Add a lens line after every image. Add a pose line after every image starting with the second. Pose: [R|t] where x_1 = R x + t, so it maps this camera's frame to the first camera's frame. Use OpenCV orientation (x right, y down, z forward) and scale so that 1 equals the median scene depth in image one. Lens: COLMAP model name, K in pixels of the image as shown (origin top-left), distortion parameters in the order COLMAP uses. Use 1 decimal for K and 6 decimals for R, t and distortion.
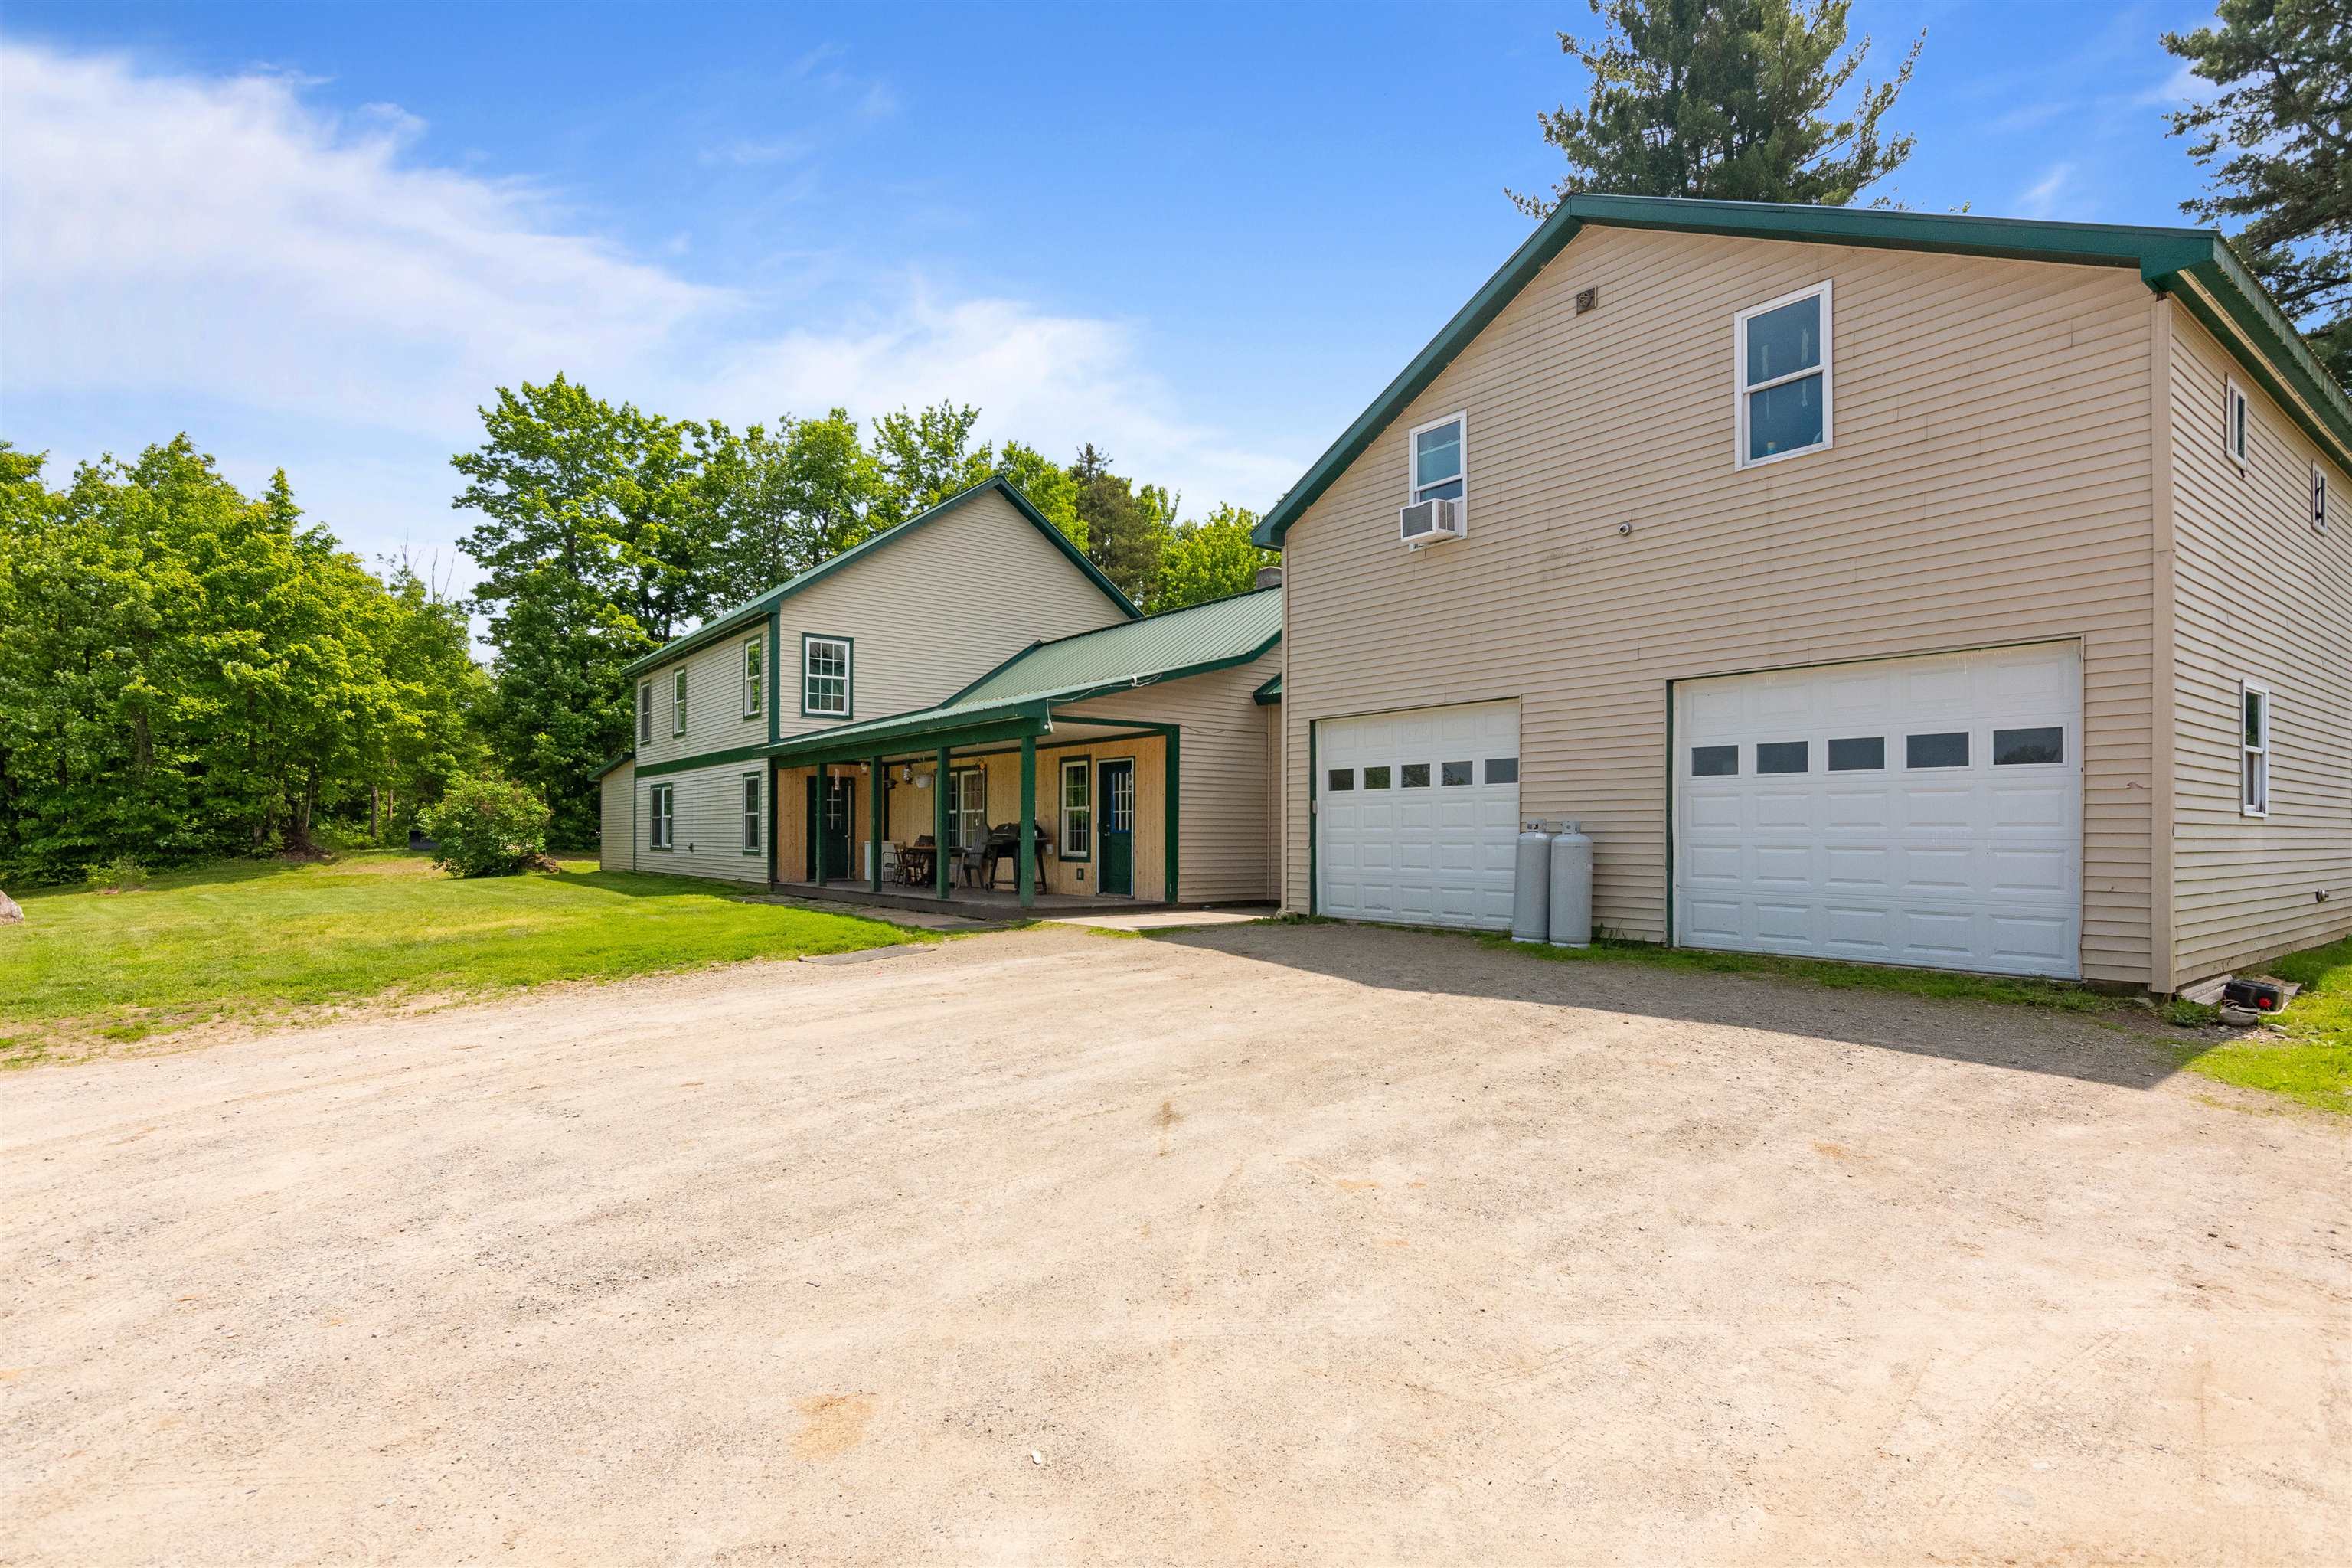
lens RADIAL K [[1146.2, 0, 1157.6], [0, 1146.2, 842.0], [0, 0, 1]] dist [0.000147, 0.000751]
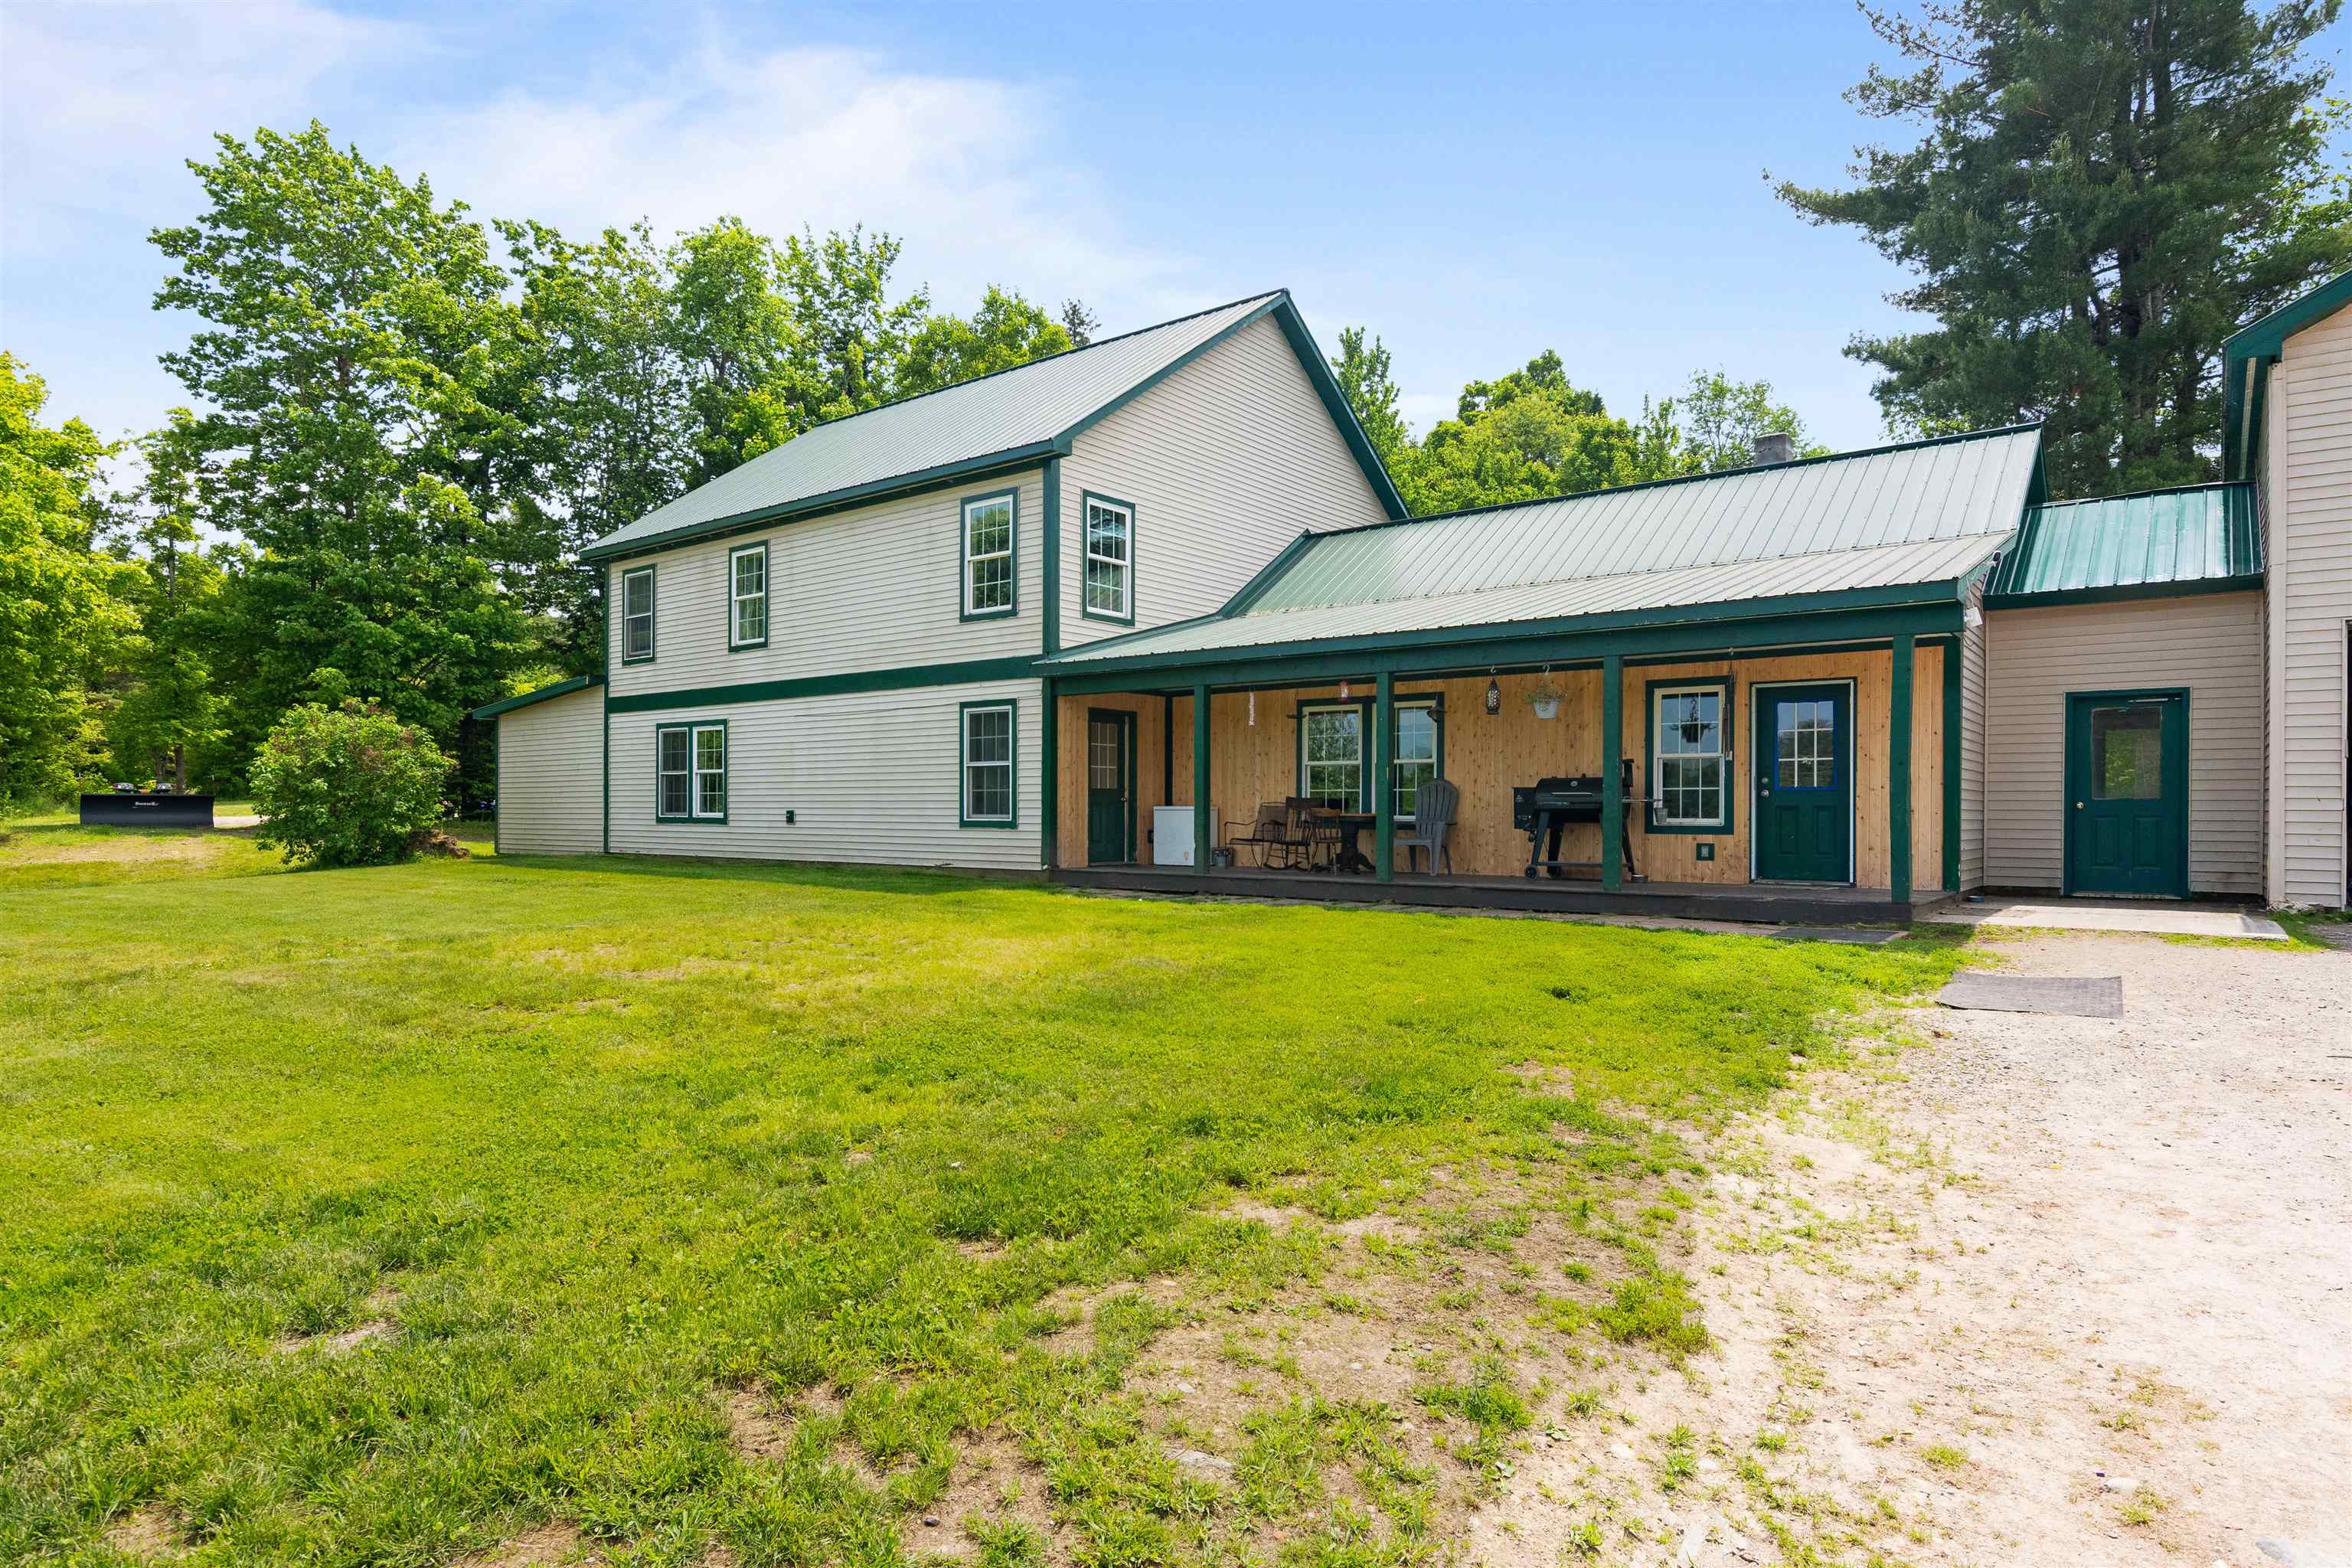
lens RADIAL K [[1309.1, 0, 1161.5], [0, 1309.1, 827.6], [0, 0, 1]] dist [-0.001257, -0.001046]
pose [[0.969896, -0.000605, 0.243520, -0.592926], [-0.000705, 0.999986, 0.005290, 0.010229], [-0.243520, -0.005303, 0.969881, 0.339466]]
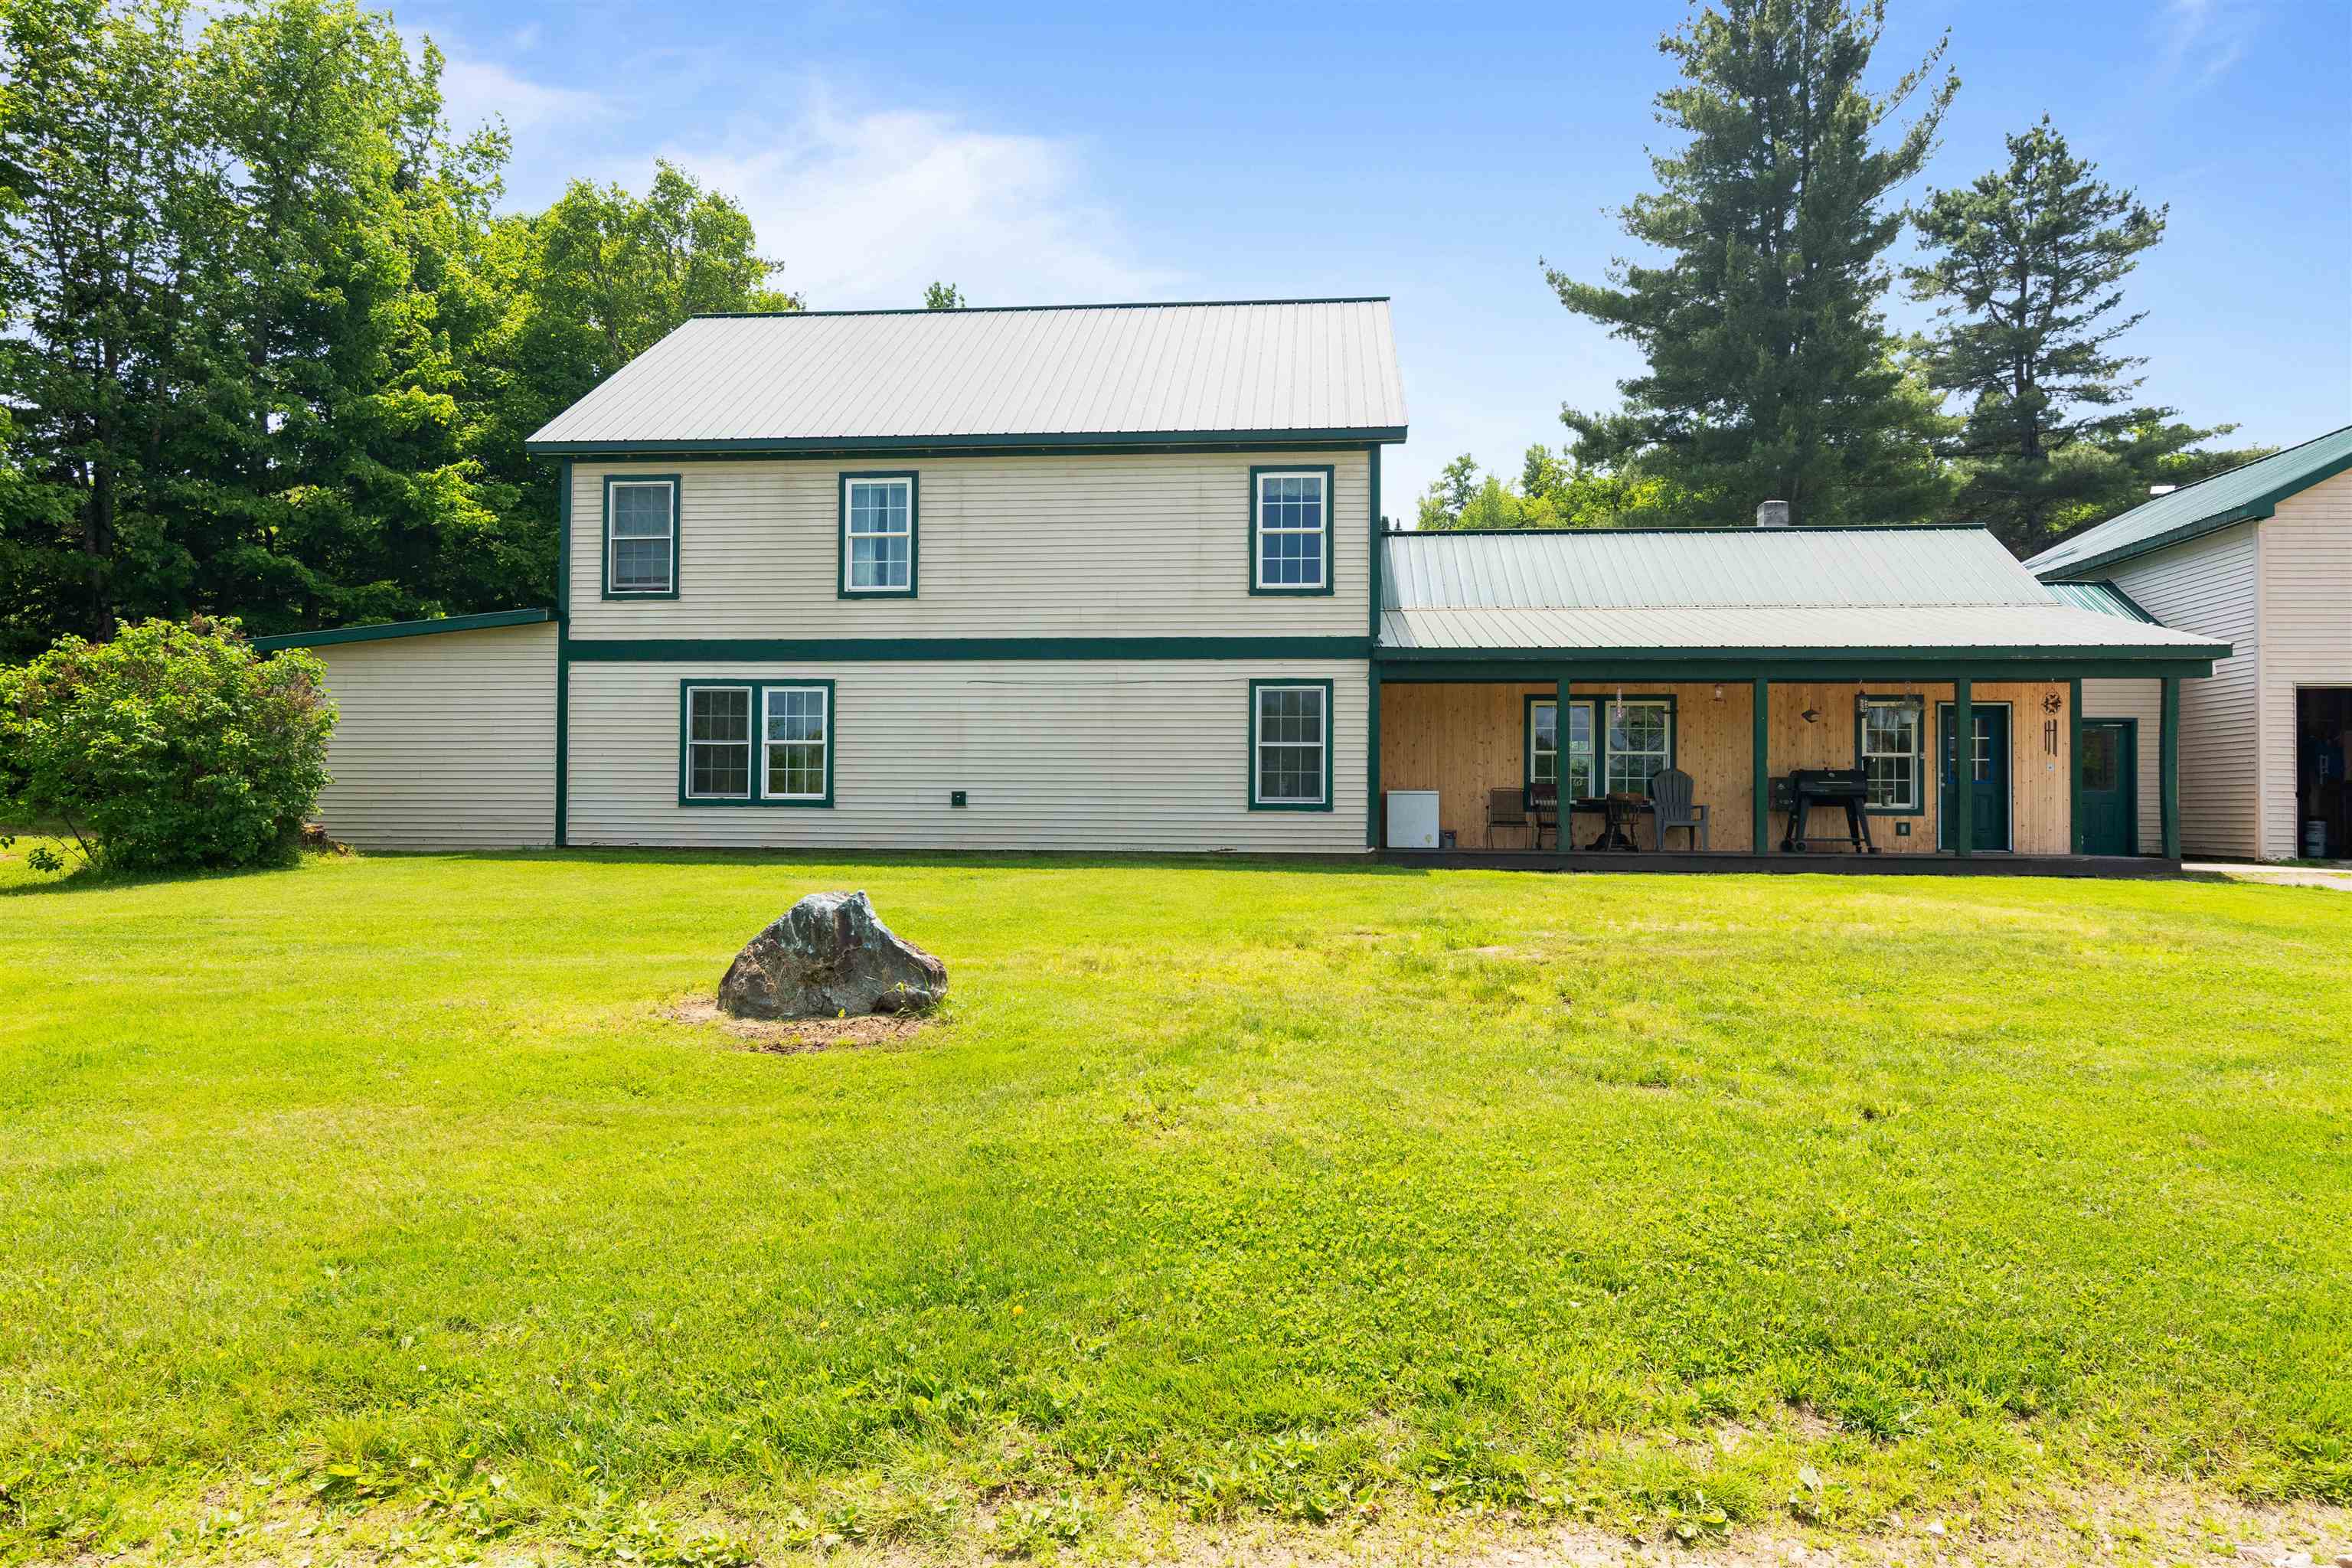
lens RADIAL K [[1416.8, 0, 1181.5], [0, 1416.8, 812.2], [0, 0, 1]] dist [0.003866, 0.002976]
pose [[0.679310, 0.003097, 0.733845, -1.306067], [-0.001749, 0.999995, -0.002601, 0.019710], [-0.733849, 0.000483, 0.679312, 0.691223]]
